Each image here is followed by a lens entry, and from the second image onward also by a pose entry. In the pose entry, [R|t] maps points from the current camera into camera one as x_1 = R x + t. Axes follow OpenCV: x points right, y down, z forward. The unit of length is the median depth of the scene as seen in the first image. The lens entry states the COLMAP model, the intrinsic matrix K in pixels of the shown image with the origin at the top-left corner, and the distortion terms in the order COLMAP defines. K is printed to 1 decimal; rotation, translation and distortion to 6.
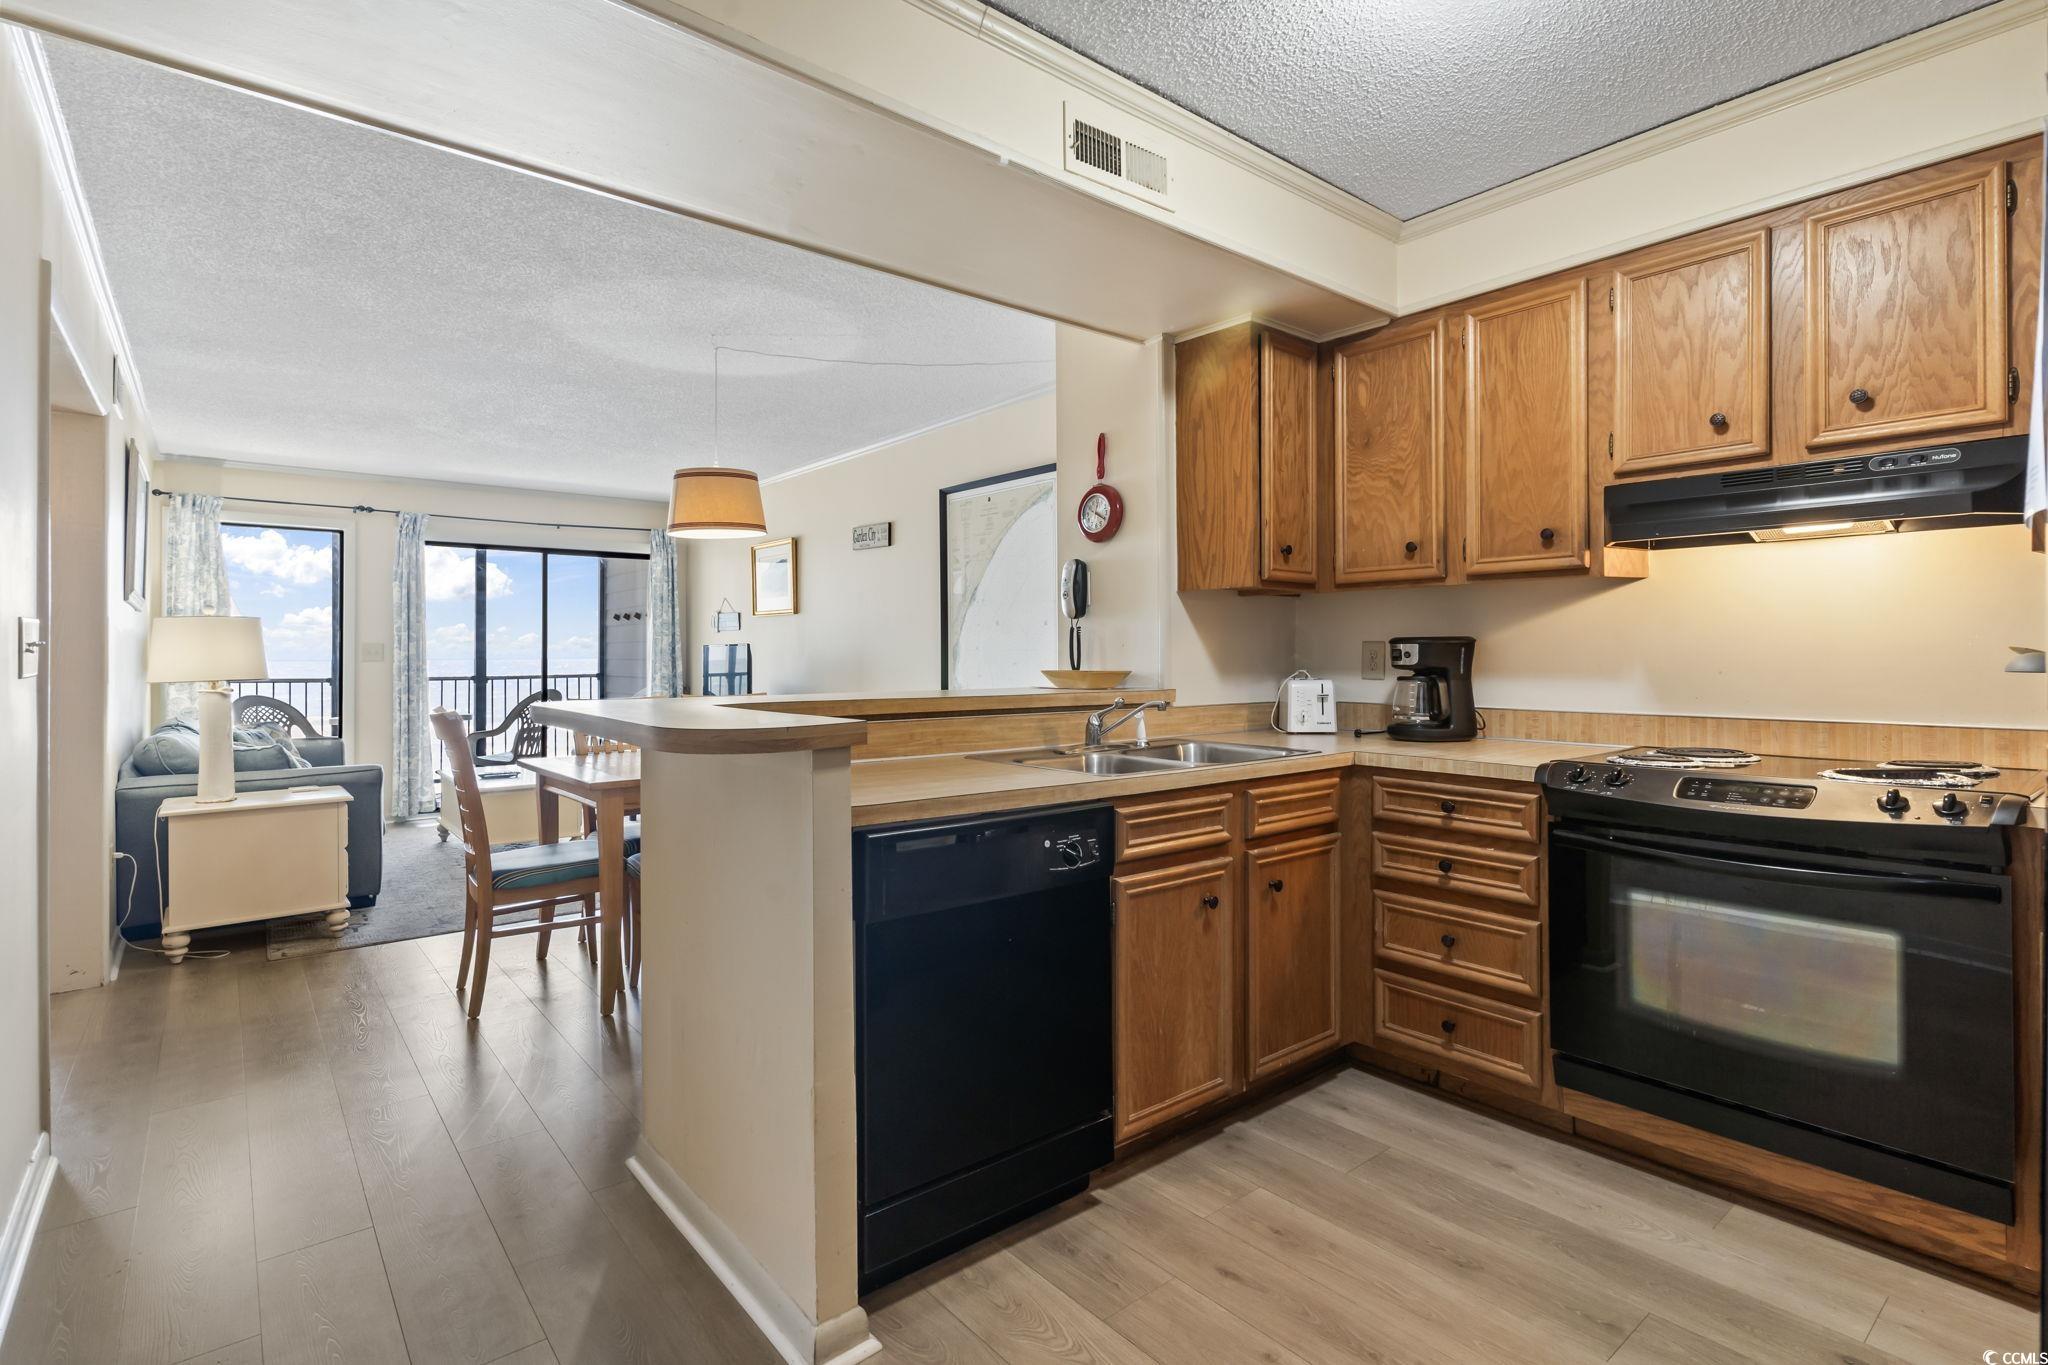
lens RADIAL K [[976.2, 0, 1008.6], [0, 976.2, 651.3], [0, 0, 1]] dist [-0.001170, -0.000853]
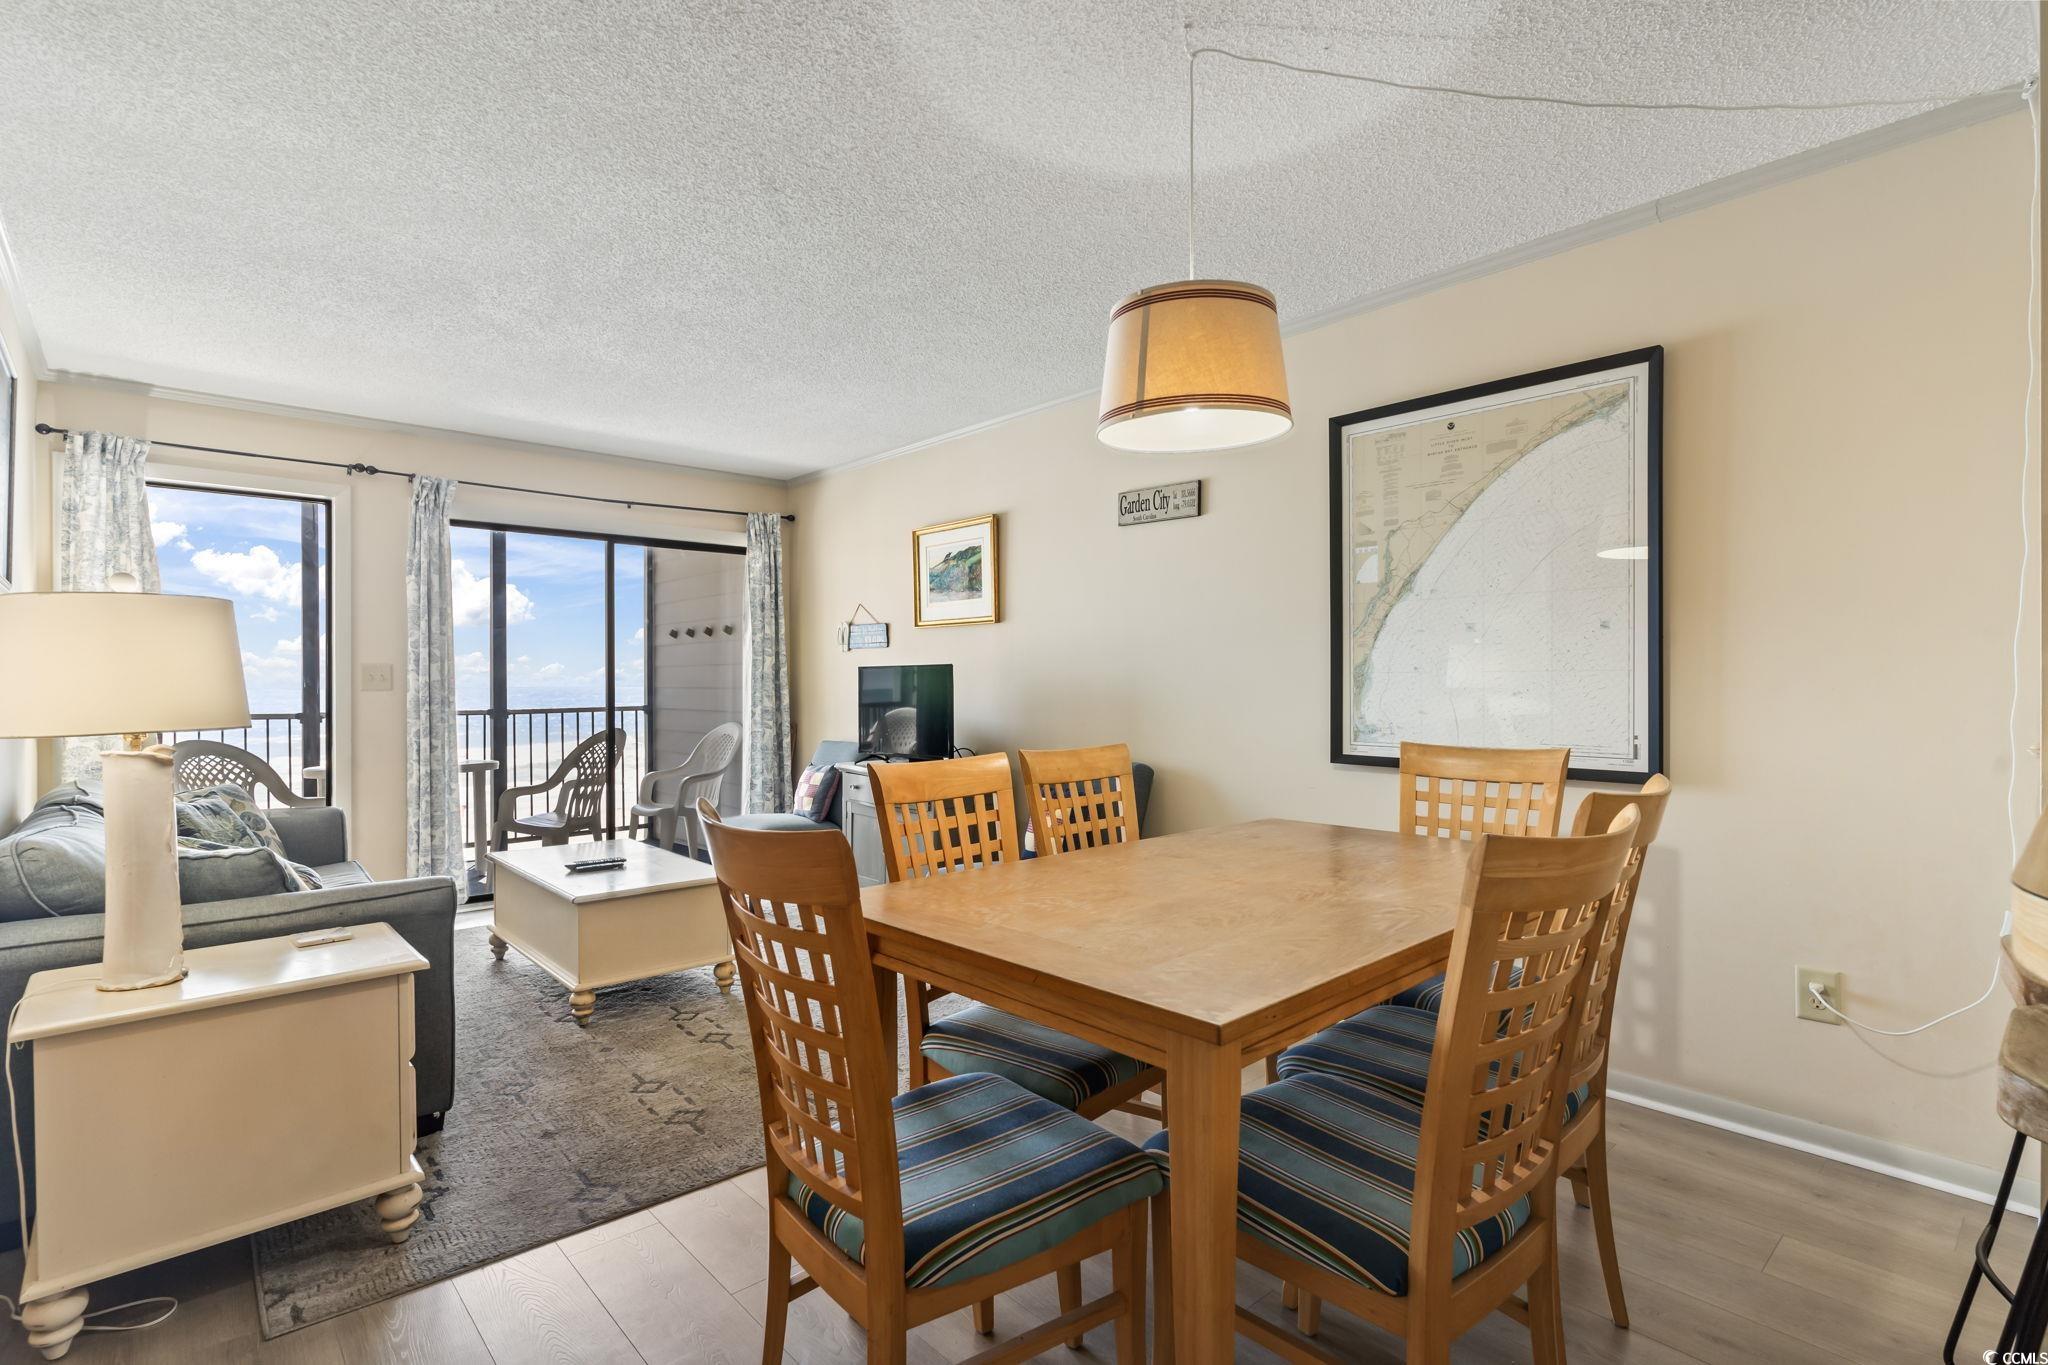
lens RADIAL K [[976.2, 0, 1019.9], [0, 976.2, 687.6], [0, 0, 1]] dist [-0.001170, -0.000853]
pose [[0.998675, -0.000992, 0.051459, -0.254244], [0.000554, 0.999964, 0.008526, 0.002942], [-0.051465, -0.008486, 0.998639, 0.312575]]
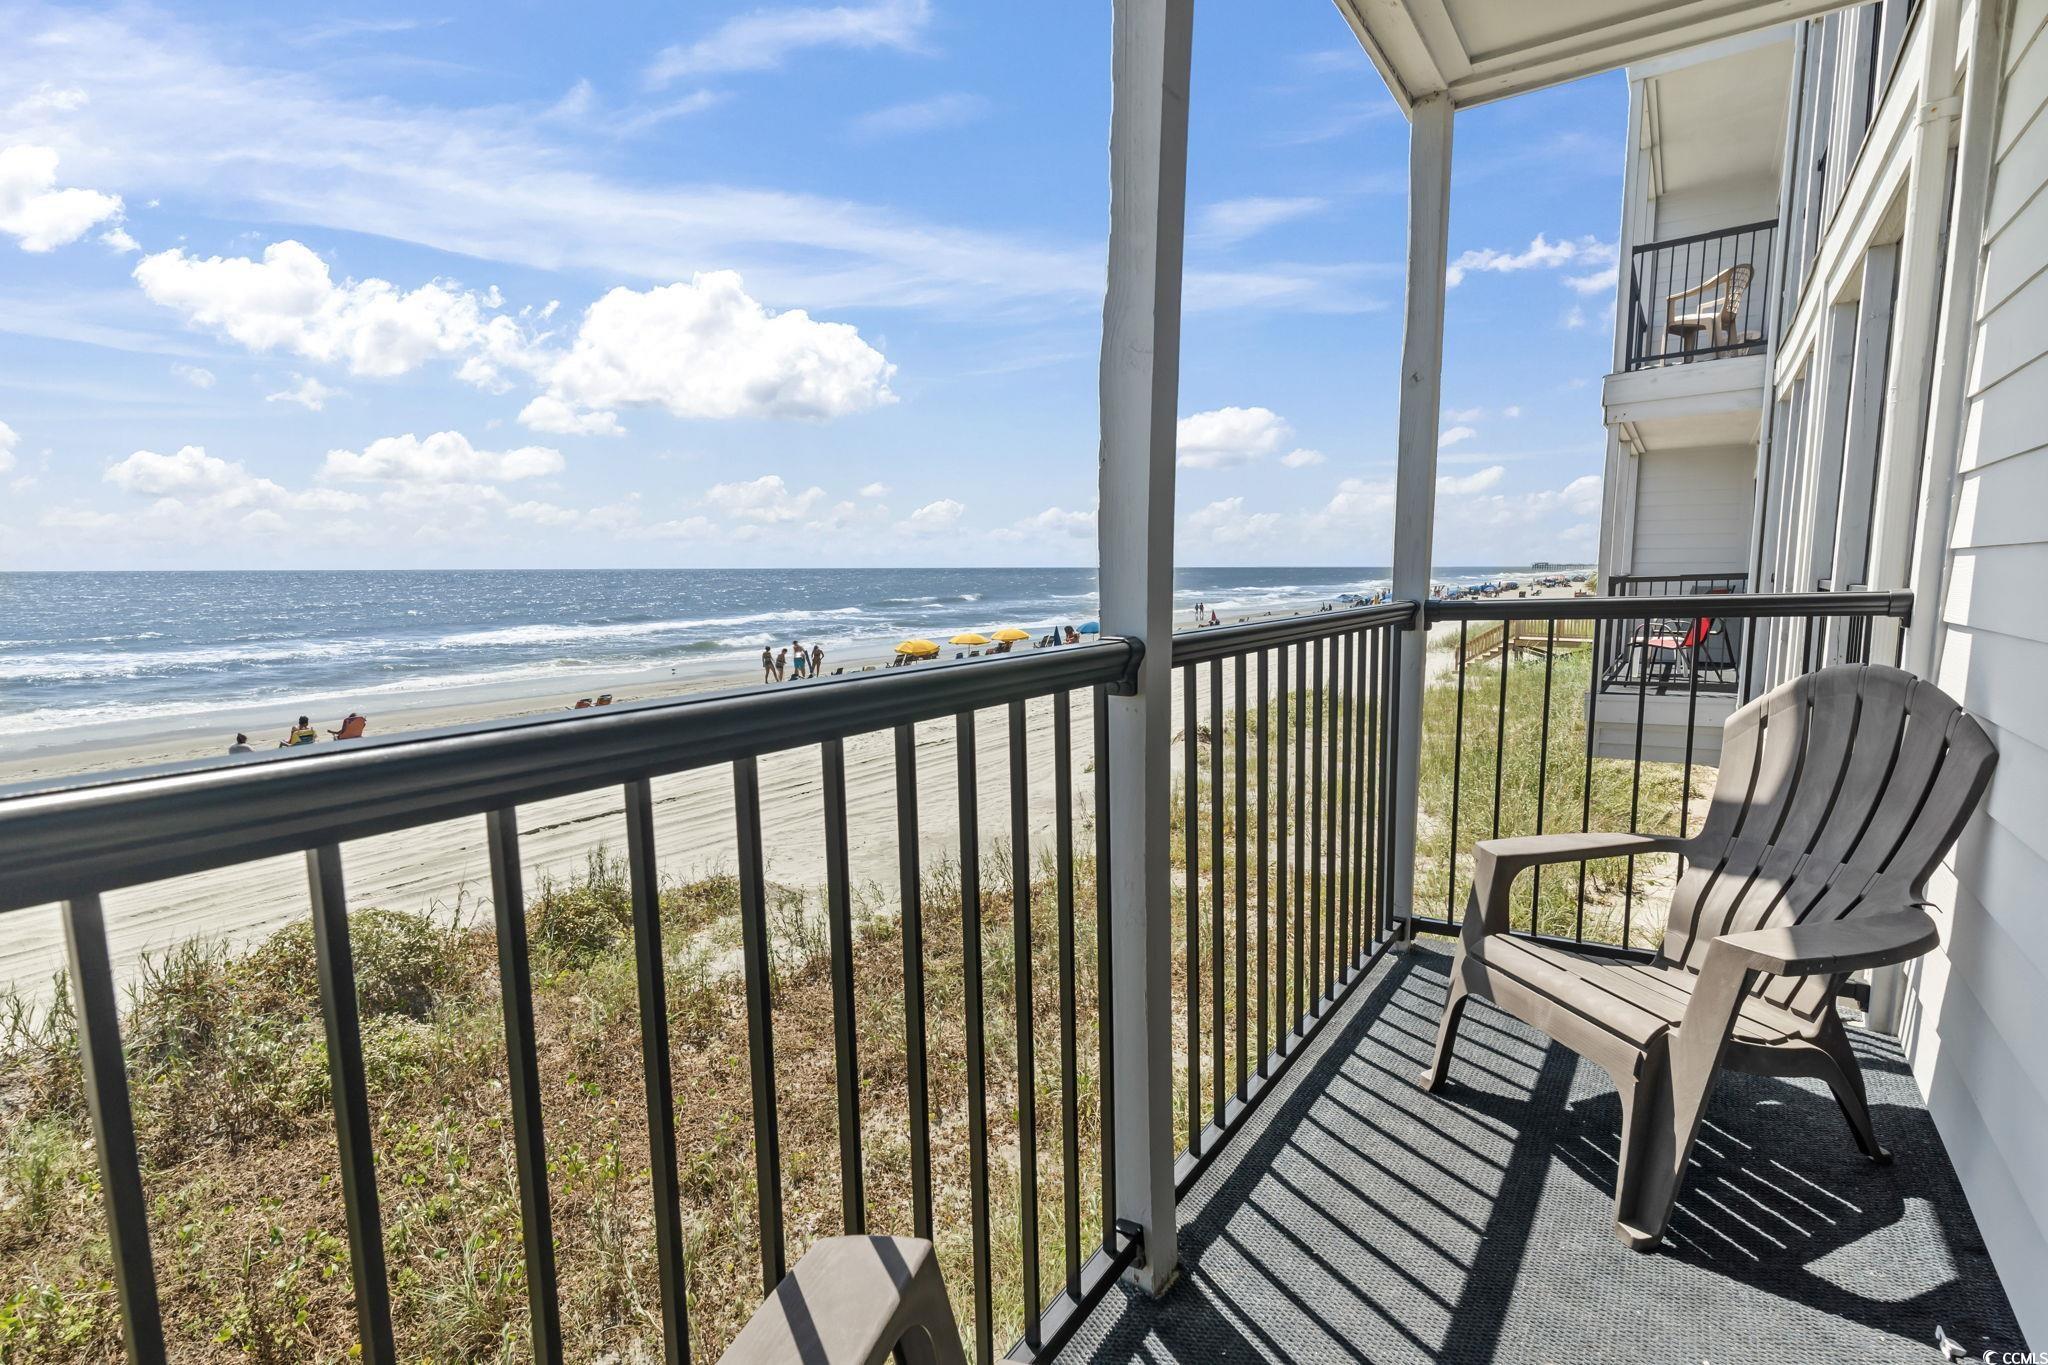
lens RADIAL K [[976.2, 0, 1024.1], [0, 976.2, 573.6], [0, 0, 1]] dist [-0.001170, -0.000853]
pose [[0.998742, -0.004781, 0.049923, -0.770708], [0.004387, 0.999958, 0.008004, 0.020254], [-0.049959, -0.007775, 0.998721, 1.033538]]
